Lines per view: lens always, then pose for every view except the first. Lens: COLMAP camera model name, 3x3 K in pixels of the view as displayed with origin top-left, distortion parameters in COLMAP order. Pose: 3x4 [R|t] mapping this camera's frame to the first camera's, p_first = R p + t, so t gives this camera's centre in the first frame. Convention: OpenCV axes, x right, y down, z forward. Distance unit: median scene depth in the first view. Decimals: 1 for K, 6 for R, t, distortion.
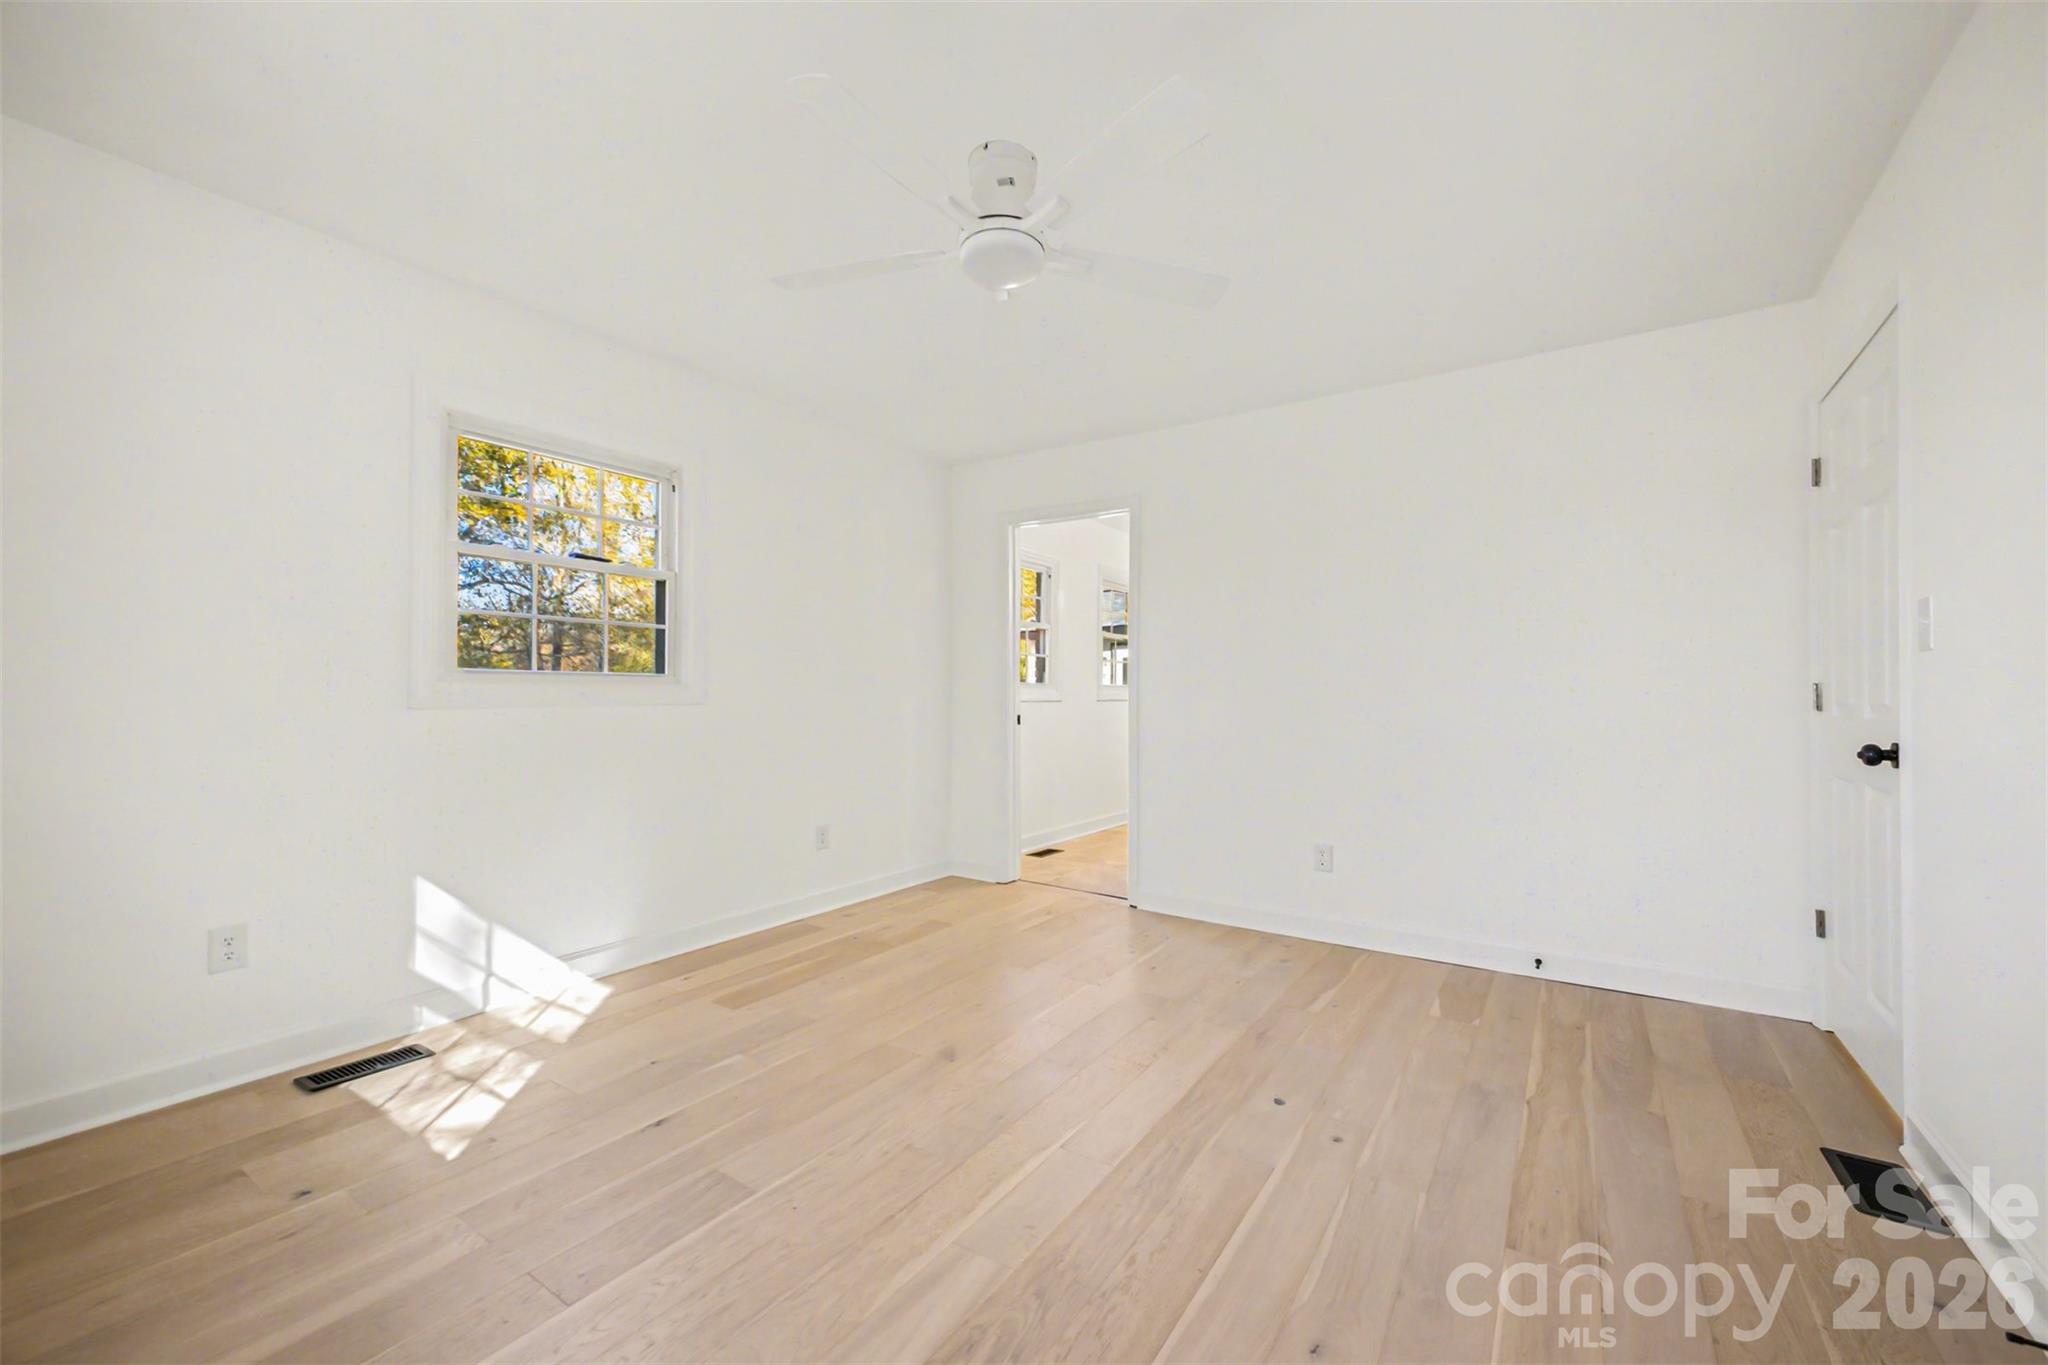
lens RADIAL K [[831.8, 0, 1023.0], [0, 831.8, 674.7], [0, 0, 1]] dist [0.000982, -0.000180]
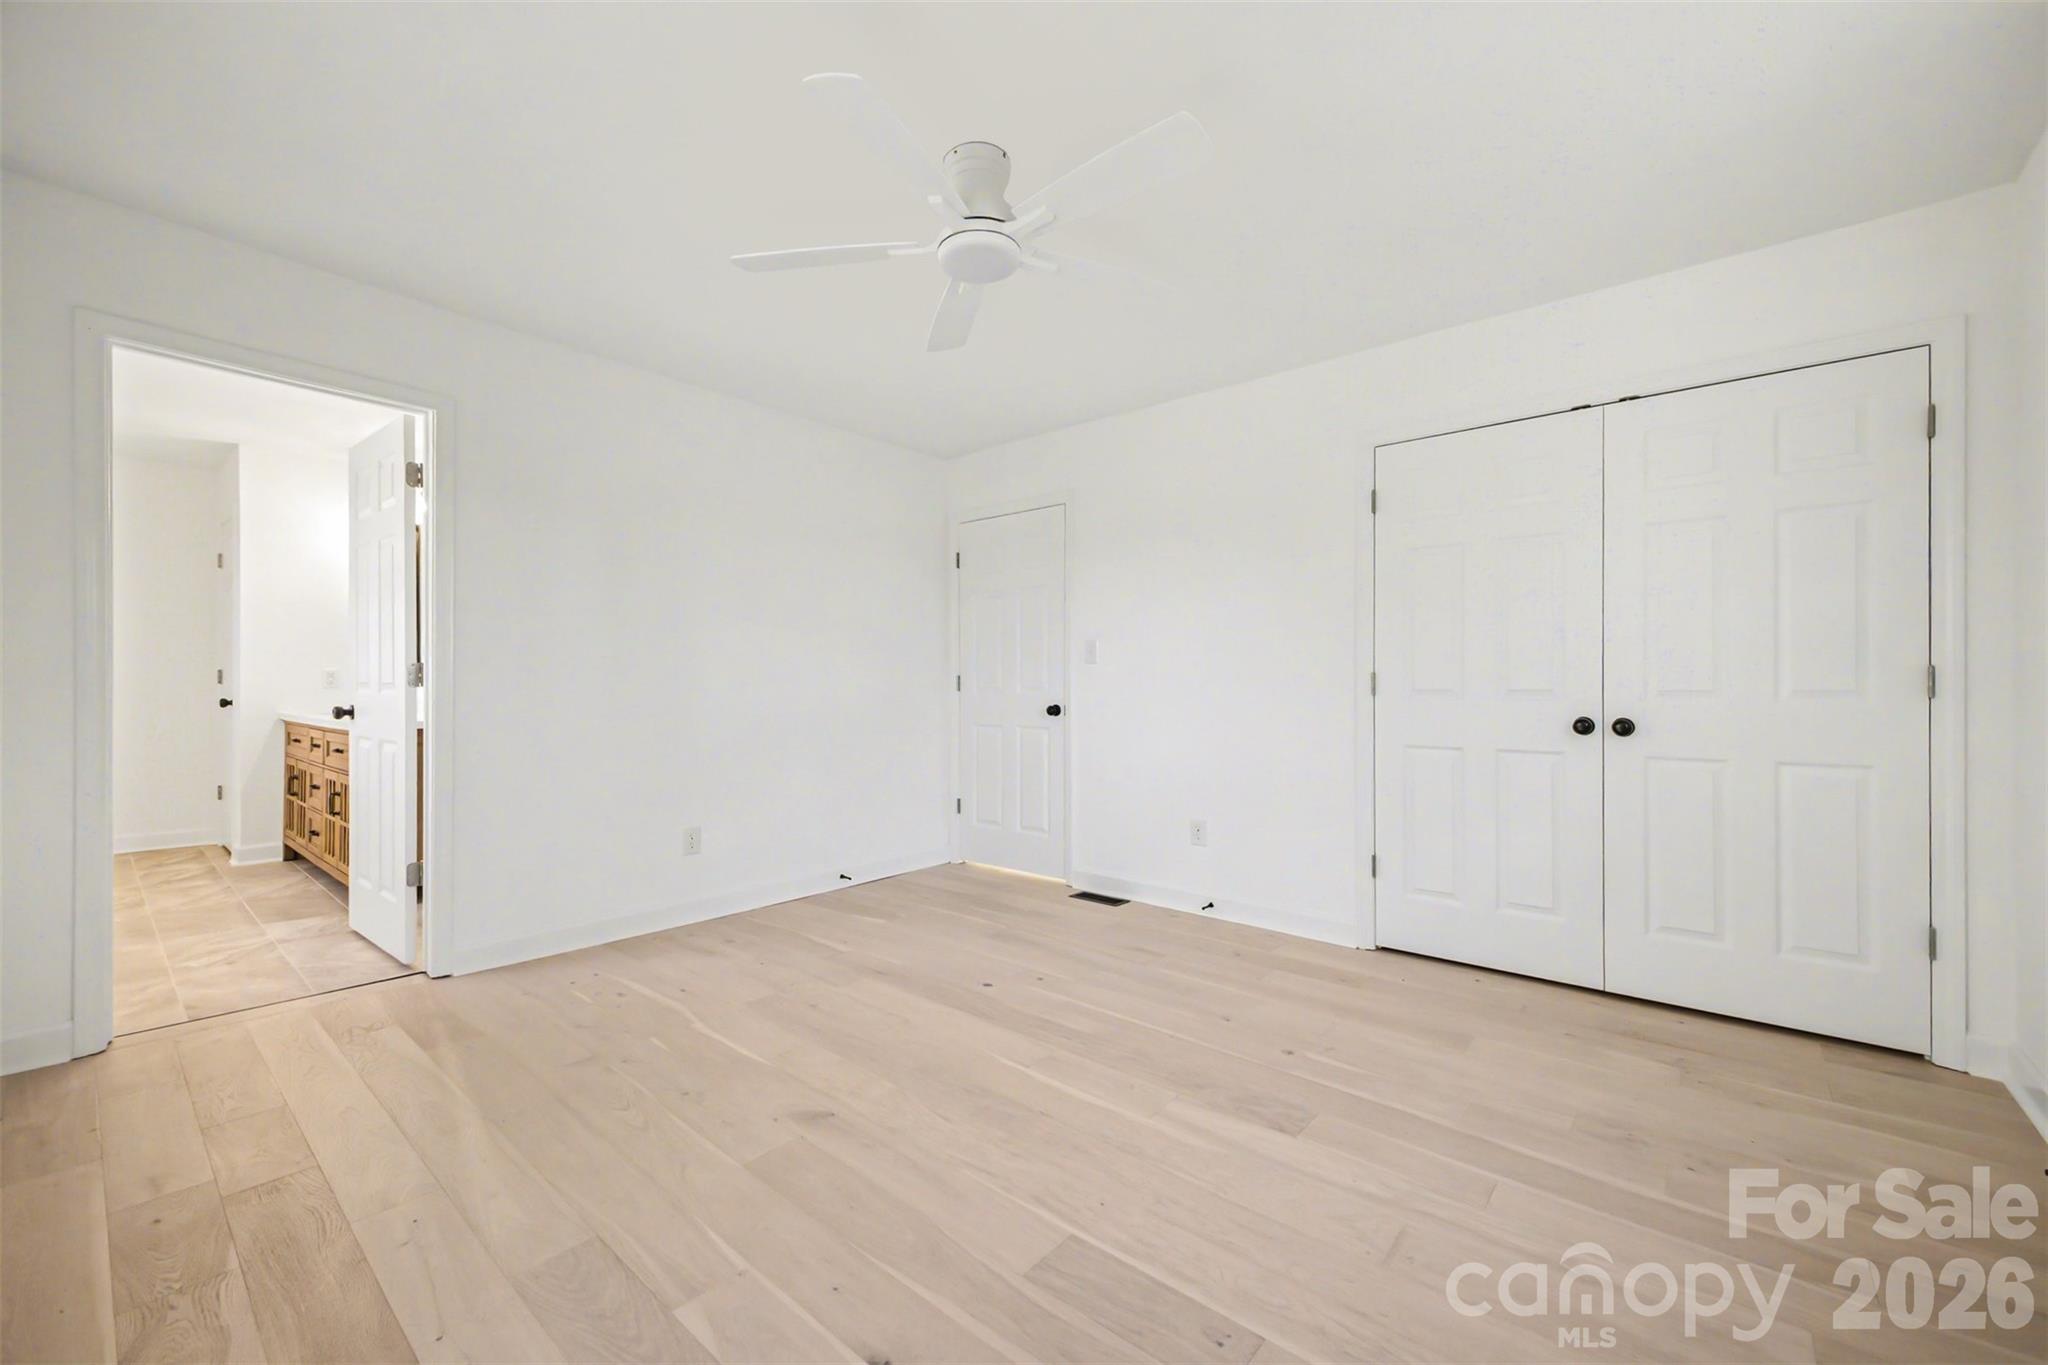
lens RADIAL K [[836.3, 0, 1024.0], [0, 836.3, 682.5], [0, 0, 1]] dist [-0.001317, -0.000268]
pose [[0.106155, -0.003948, 0.994342, -0.830917], [-0.015773, 0.999860, 0.005654, 0.017297], [-0.994224, -0.016284, 0.106078, 0.662332]]
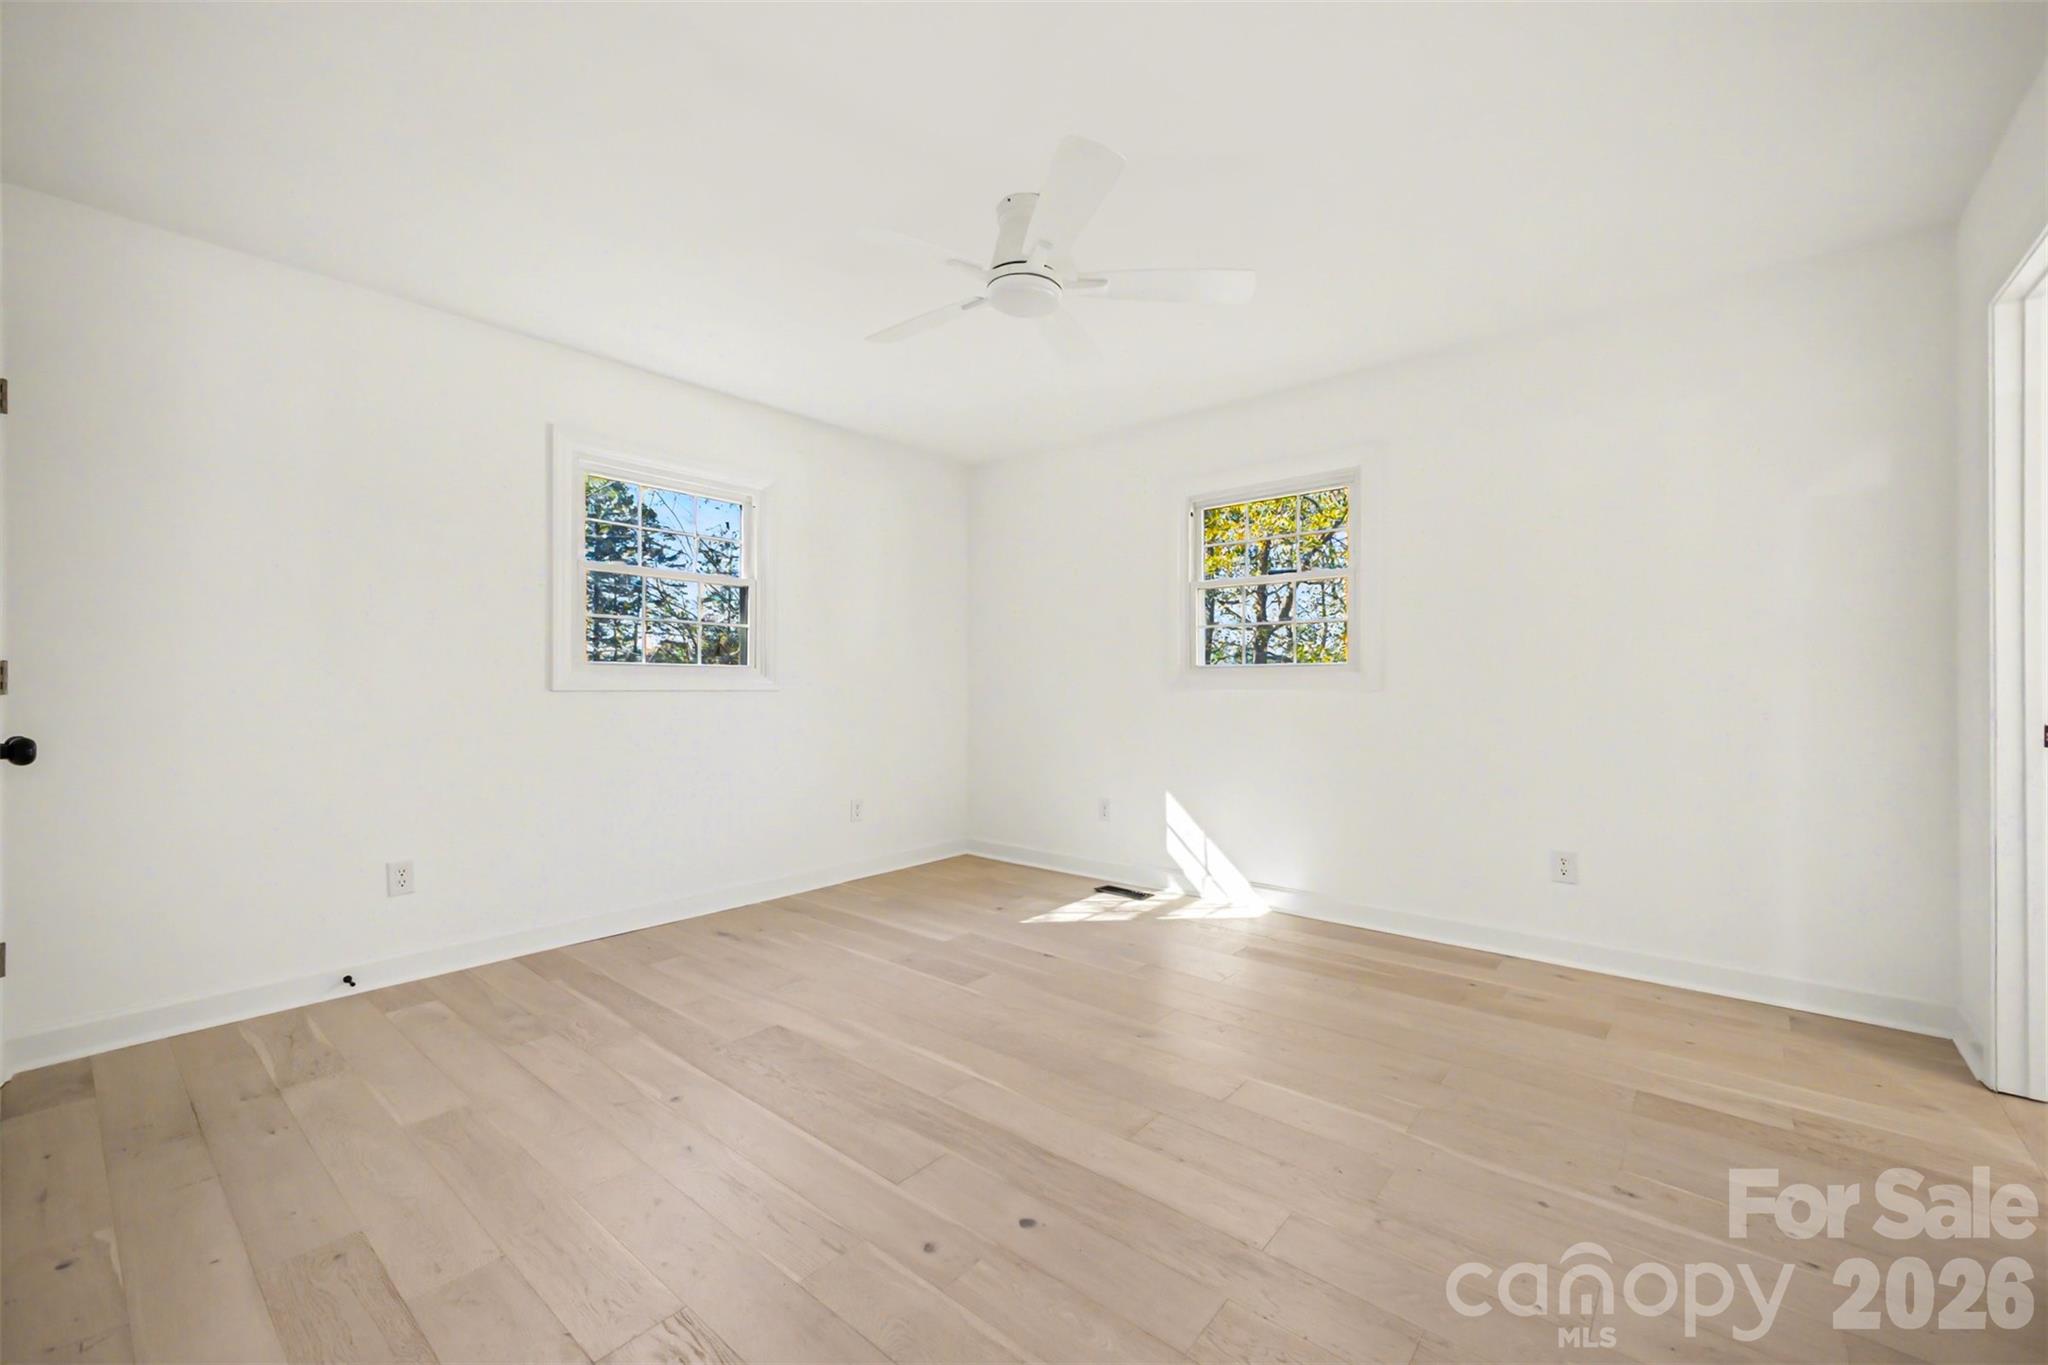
lens RADIAL K [[831.8, 0, 1023.0], [0, 831.8, 674.7], [0, 0, 1]] dist [0.000982, -0.000180]
pose [[-0.108335, -0.000589, -0.994114, 0.860980], [0.013715, 0.999904, -0.002087, 0.018815], [0.994020, -0.013861, -0.108316, 0.888097]]
